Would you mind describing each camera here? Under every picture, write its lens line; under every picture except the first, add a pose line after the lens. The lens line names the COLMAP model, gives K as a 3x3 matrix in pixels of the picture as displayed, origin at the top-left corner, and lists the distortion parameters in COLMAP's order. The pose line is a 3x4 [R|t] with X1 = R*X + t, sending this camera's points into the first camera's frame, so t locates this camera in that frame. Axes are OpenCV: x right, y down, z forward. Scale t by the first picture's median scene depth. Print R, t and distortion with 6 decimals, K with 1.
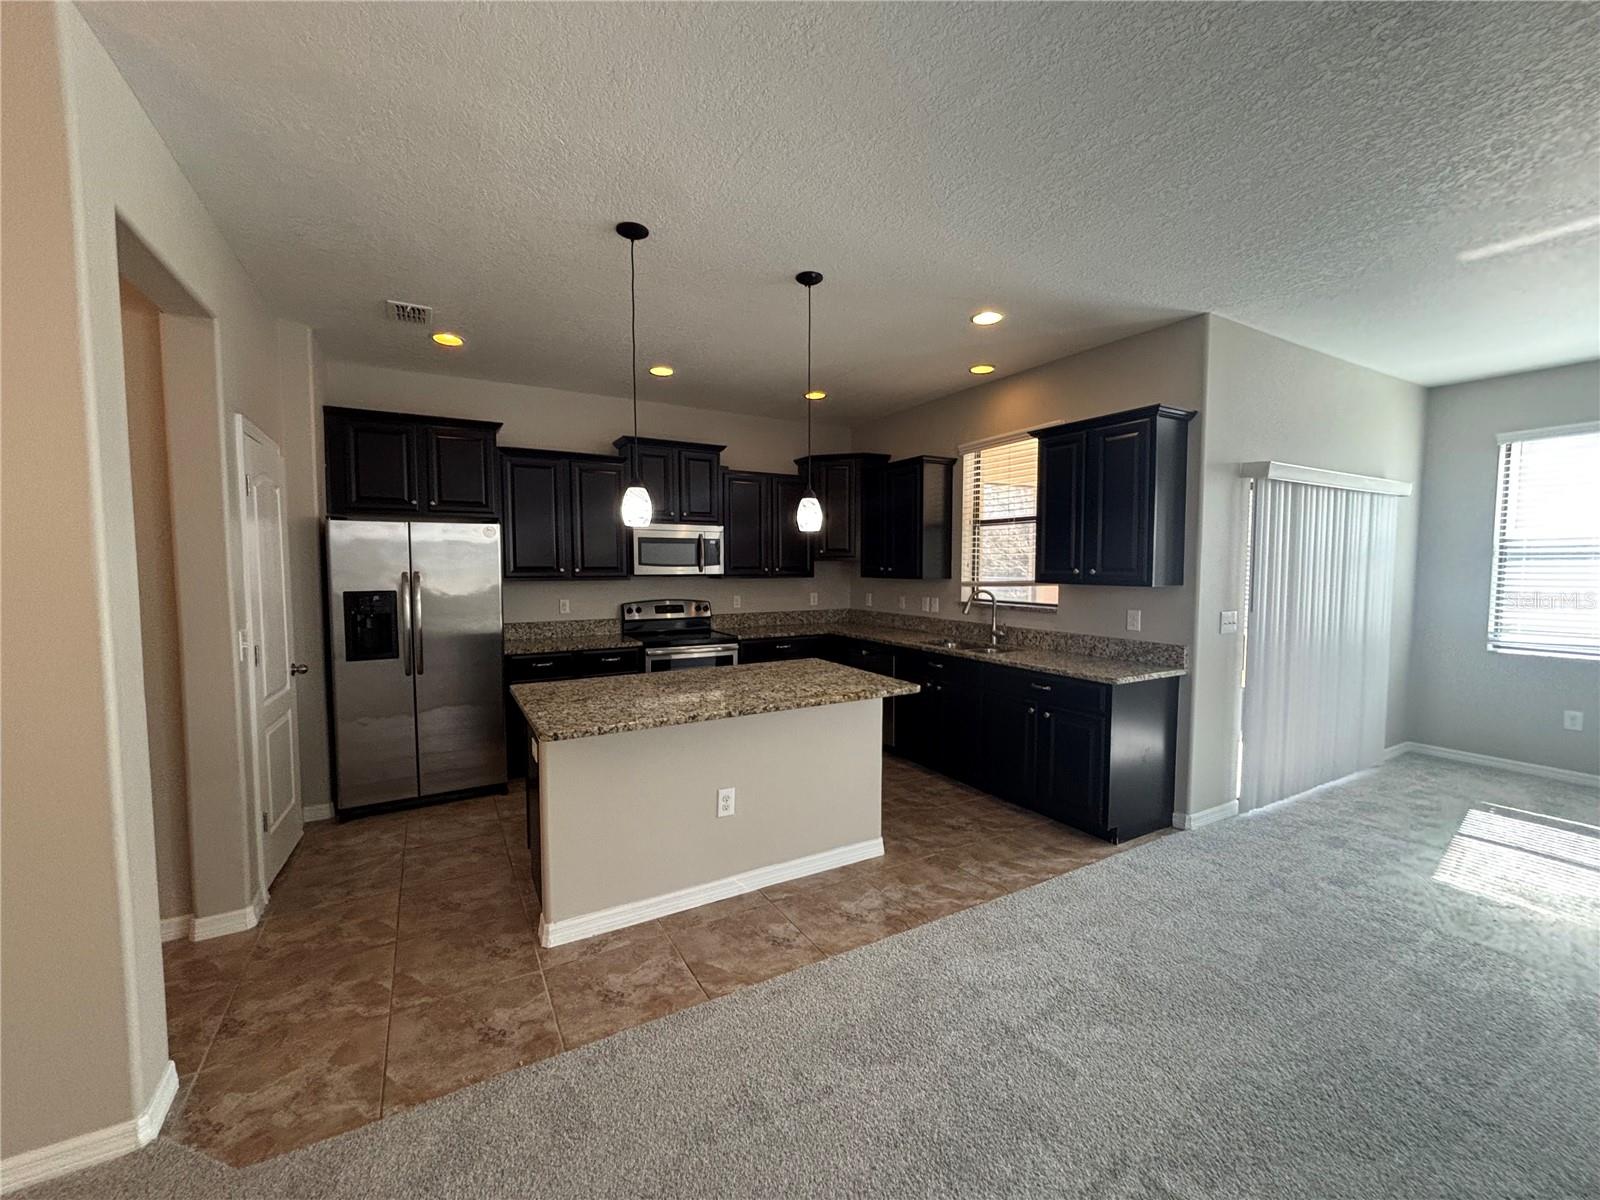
lens RADIAL K [[641.3, 0, 795.4], [0, 641.3, 599.0], [0, 0, 1]] dist [0.001604, -0.000173]
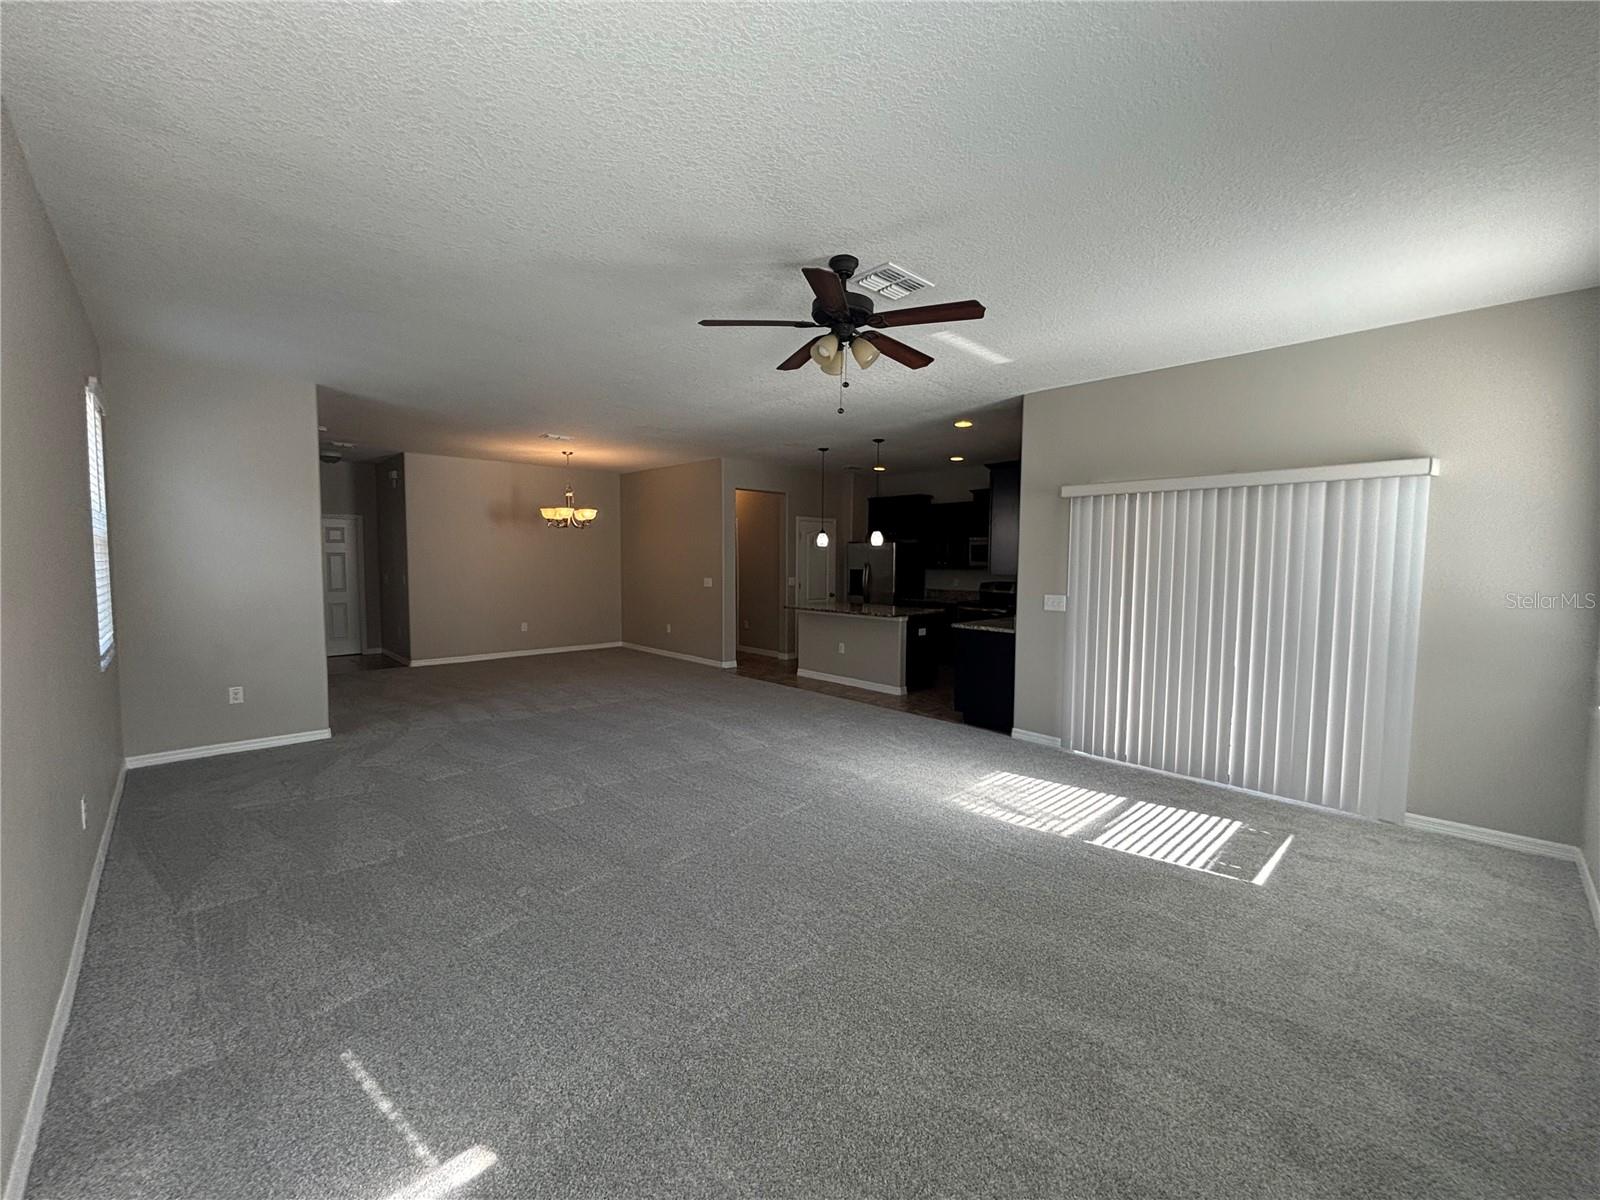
lens RADIAL K [[647.8, 0, 800.0], [0, 647.8, 600.0], [0, 0, 1]] dist [0.018313, -0.000170]
pose [[0.241133, 0.065161, -0.968302, 1.812839], [-0.061866, 0.996746, 0.051668, -0.008601], [0.968518, 0.047446, 0.244379, 0.119880]]
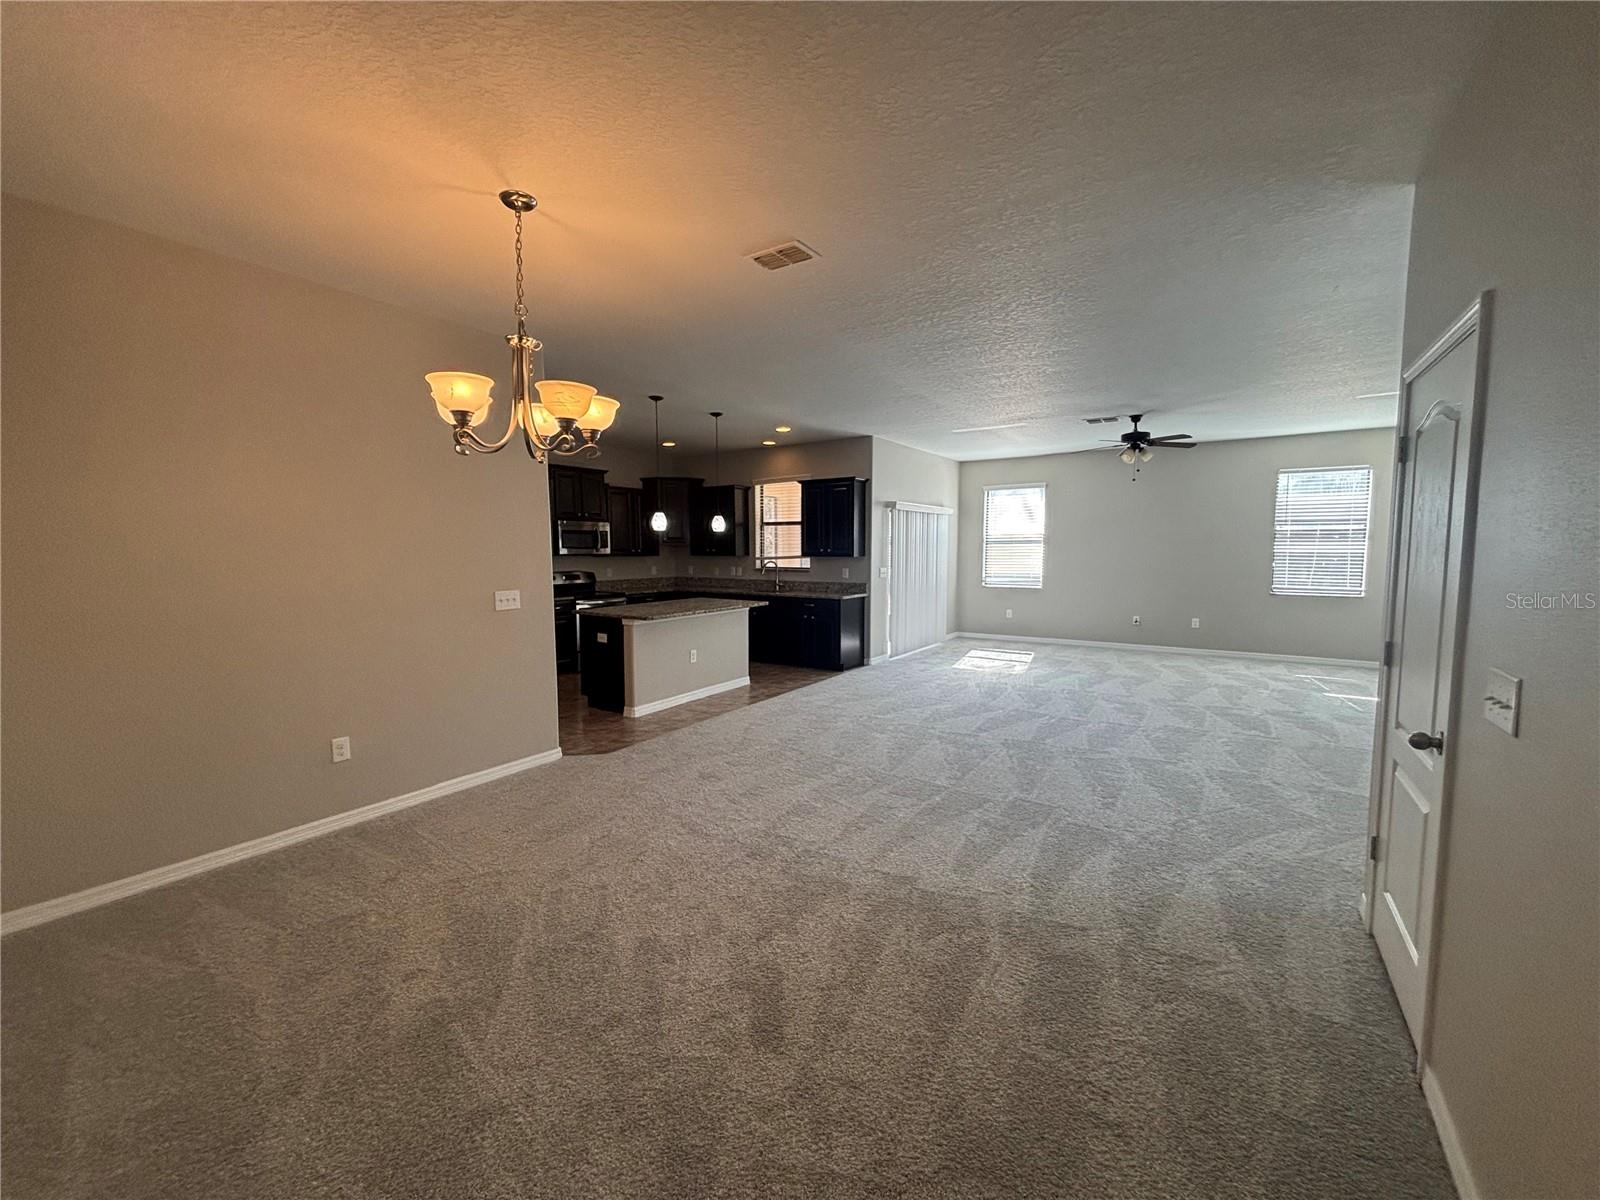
lens RADIAL K [[645.8, 0, 799.4], [0, 645.8, 600.8], [0, 0, 1]] dist [-0.000376, -0.000342]
pose [[0.893853, -0.040694, 0.446510, -0.558112], [0.028538, 0.999017, 0.033920, 0.046907], [-0.447451, -0.017577, 0.894136, -0.829056]]
